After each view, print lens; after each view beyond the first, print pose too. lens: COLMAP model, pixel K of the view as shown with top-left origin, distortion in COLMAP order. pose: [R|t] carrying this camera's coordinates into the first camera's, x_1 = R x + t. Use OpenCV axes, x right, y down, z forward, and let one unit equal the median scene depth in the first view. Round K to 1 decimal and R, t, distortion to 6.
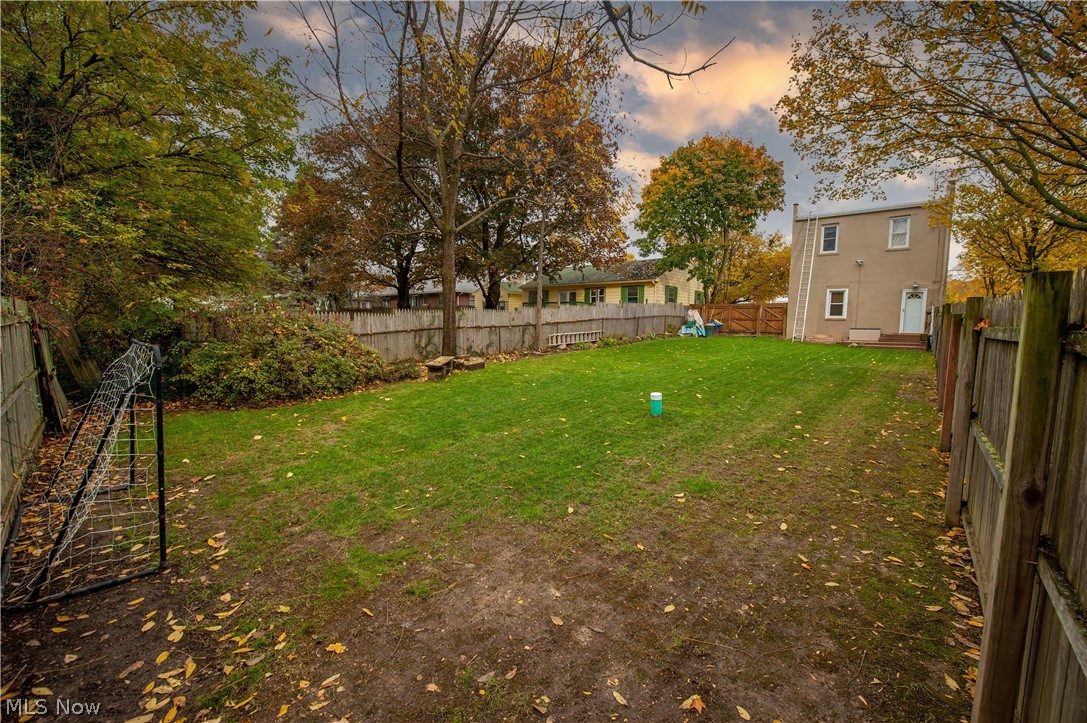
lens RADIAL K [[432.9, 0, 543.0], [0, 432.9, 360.4], [0, 0, 1]] dist [-0.016978, -0.001186]
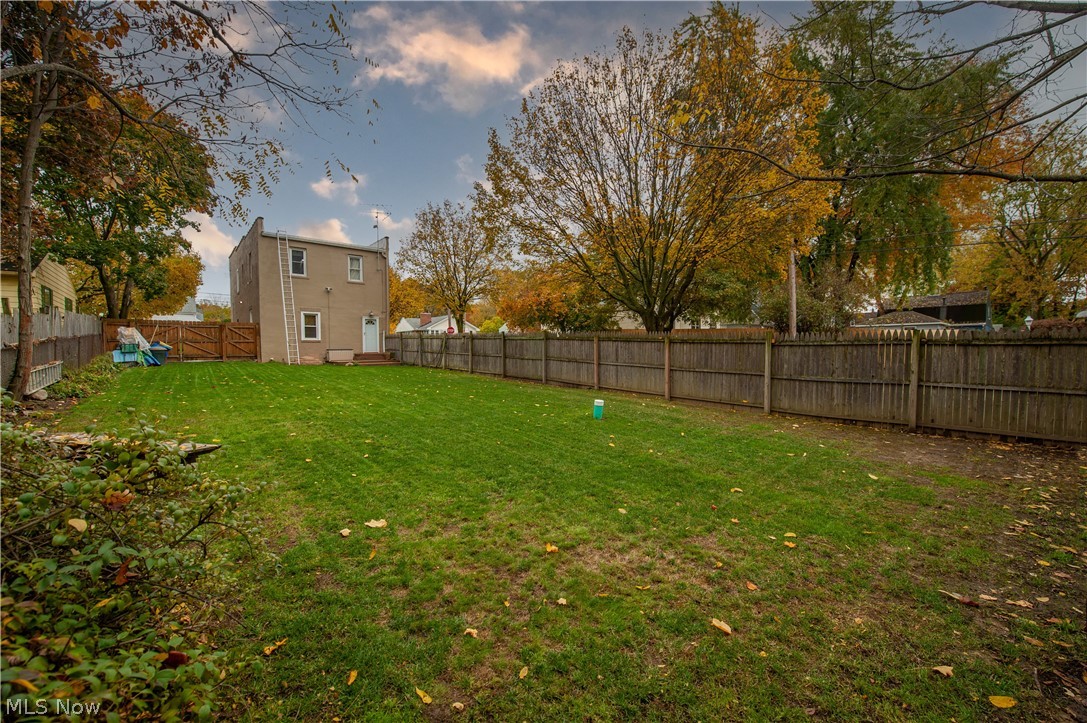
lens RADIAL K [[432.9, 0, 544.5], [0, 432.9, 361.2], [0, 0, 1]] dist [-0.016978, -0.001186]
pose [[0.093125, -0.042039, 0.994767, -0.303001], [0.094442, 0.994976, 0.033207, -0.028428], [-0.991165, 0.090856, 0.096627, 0.342048]]
